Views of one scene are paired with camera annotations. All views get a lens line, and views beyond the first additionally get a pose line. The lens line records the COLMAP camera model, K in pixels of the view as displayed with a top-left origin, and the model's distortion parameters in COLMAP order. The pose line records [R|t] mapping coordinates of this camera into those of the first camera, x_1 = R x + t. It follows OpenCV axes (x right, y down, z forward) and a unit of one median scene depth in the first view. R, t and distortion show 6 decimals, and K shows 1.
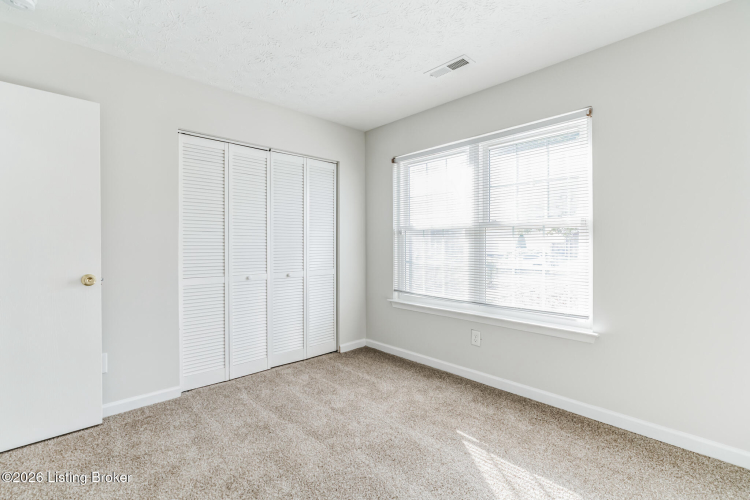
lens RADIAL K [[339.2, 0, 376.5], [0, 339.2, 258.7], [0, 0, 1]] dist [-0.000876, -0.000028]
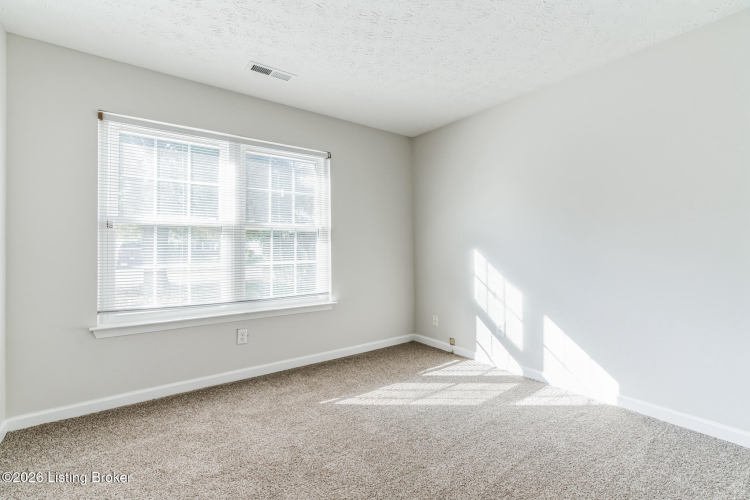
lens RADIAL K [[337.0, 0, 375.0], [0, 337.0, 250.0], [0, 0, 1]] dist [-0.001577, 0.000015]
pose [[0.124205, -0.008881, 0.992217, -0.752260], [0.038759, 0.999240, 0.004092, -0.012927], [-0.991499, 0.037950, 0.124455, 0.553307]]
